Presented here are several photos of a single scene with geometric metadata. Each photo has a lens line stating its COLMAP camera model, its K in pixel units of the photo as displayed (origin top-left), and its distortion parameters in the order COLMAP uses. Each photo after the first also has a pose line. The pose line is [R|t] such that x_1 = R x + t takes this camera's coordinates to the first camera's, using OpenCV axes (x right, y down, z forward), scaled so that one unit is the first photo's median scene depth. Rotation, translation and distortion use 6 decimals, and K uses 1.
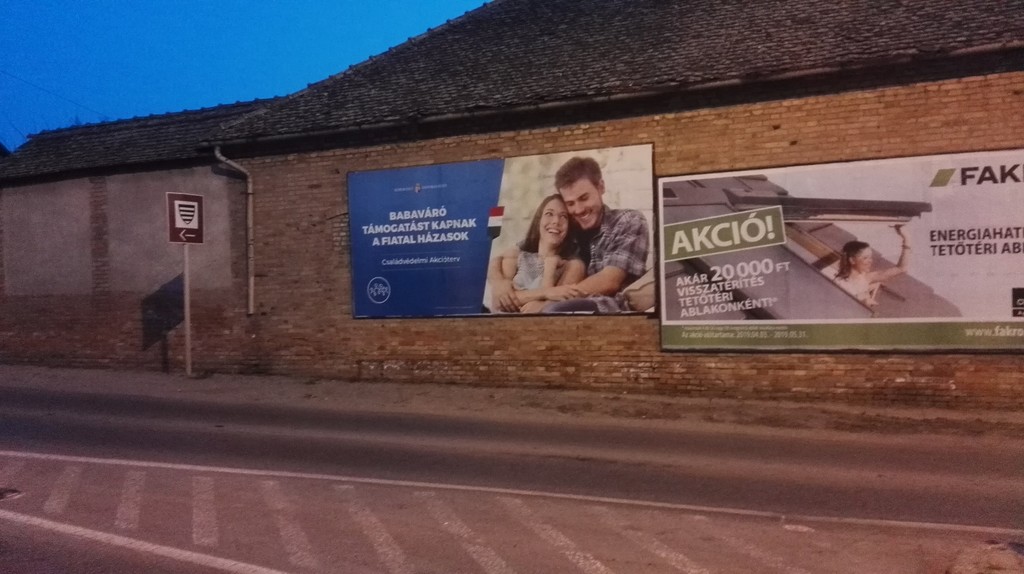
lens RADIAL K [[769.9, 0, 496.4], [0, 769.9, 291.9], [0, 0, 1]] dist [0.071601, -0.123081]
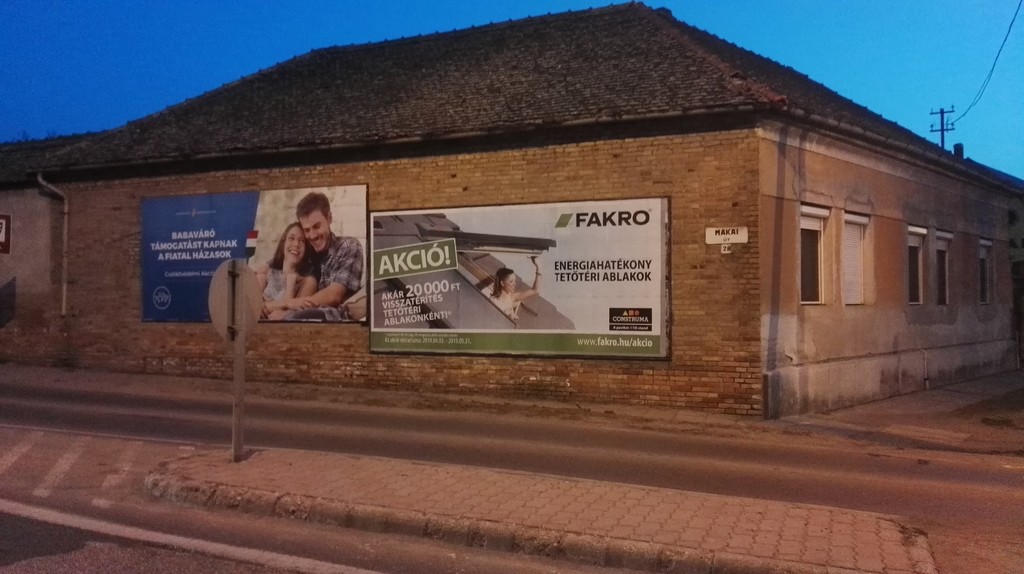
lens RADIAL K [[769.9, 0, 514.6], [0, 769.9, 292.1], [0, 0, 1]] dist [0.071601, -0.123081]
pose [[0.999357, 0.028579, 0.021653, 0.395990], [-0.028021, 0.999278, -0.025660, 0.004958], [-0.022371, 0.025037, 0.999436, -0.222790]]
